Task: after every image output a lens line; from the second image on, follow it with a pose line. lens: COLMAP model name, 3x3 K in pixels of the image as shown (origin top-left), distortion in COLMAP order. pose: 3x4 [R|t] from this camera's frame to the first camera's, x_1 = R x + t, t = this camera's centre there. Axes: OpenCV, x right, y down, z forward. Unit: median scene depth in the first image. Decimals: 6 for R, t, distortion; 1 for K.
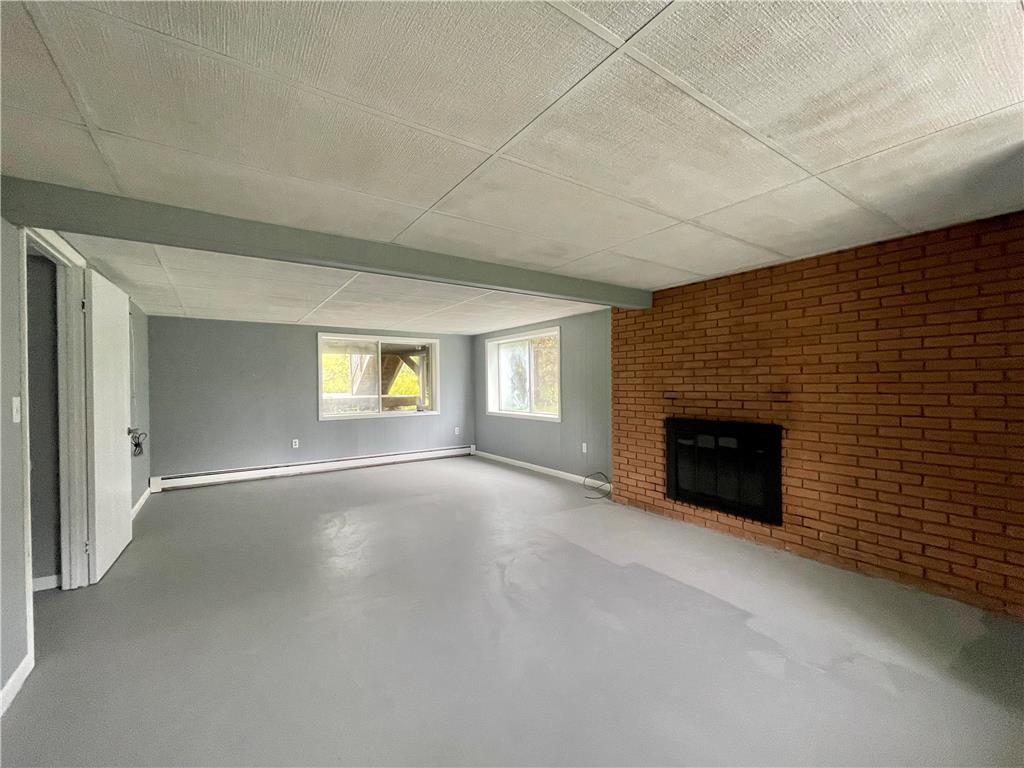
lens RADIAL K [[424.4, 0, 508.4], [0, 424.4, 385.4], [0, 0, 1]] dist [-0.001426, -0.000223]
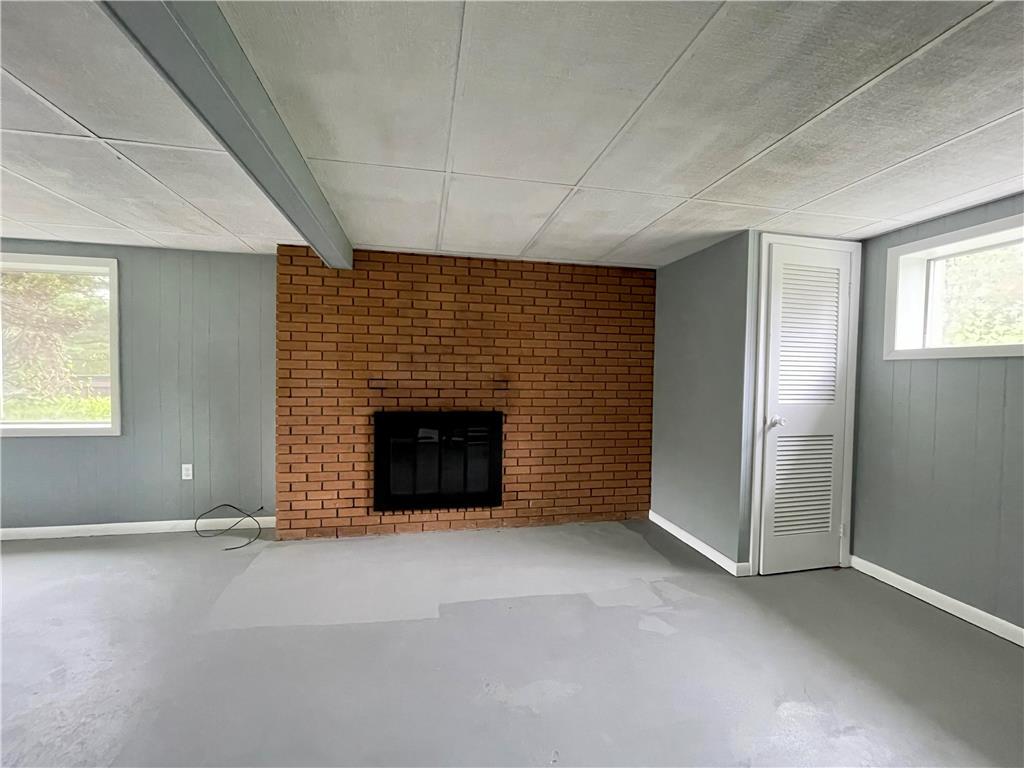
lens RADIAL K [[424.4, 0, 508.4], [0, 424.4, 385.4], [0, 0, 1]] dist [-0.001426, -0.000223]
pose [[0.390334, -0.010258, 0.920616, -0.281335], [-0.014893, 0.999737, 0.017454, 0.007762], [-0.920553, -0.020524, 0.390078, 0.480175]]
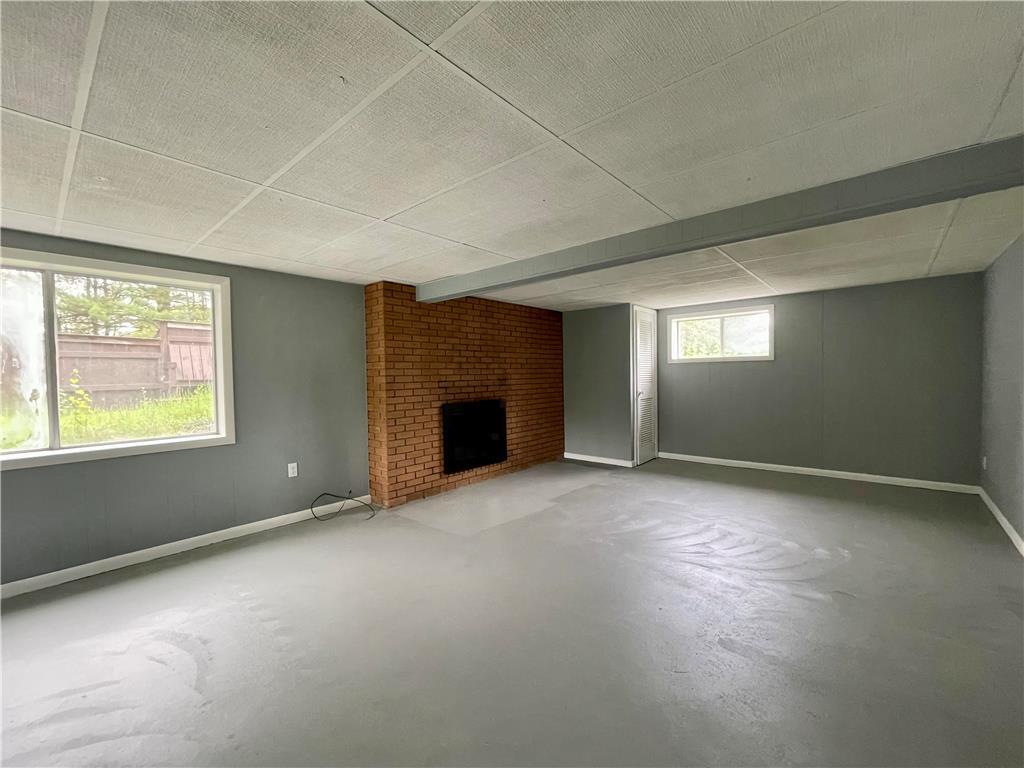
lens RADIAL K [[412.7, 0, 498.4], [0, 412.7, 382.5], [0, 0, 1]] dist [-0.000237, -0.000187]
pose [[-0.225047, -0.002802, 0.974344, -0.778437], [0.025311, 0.999642, 0.008721, 0.011382], [-0.974019, 0.026624, -0.224896, 1.165807]]
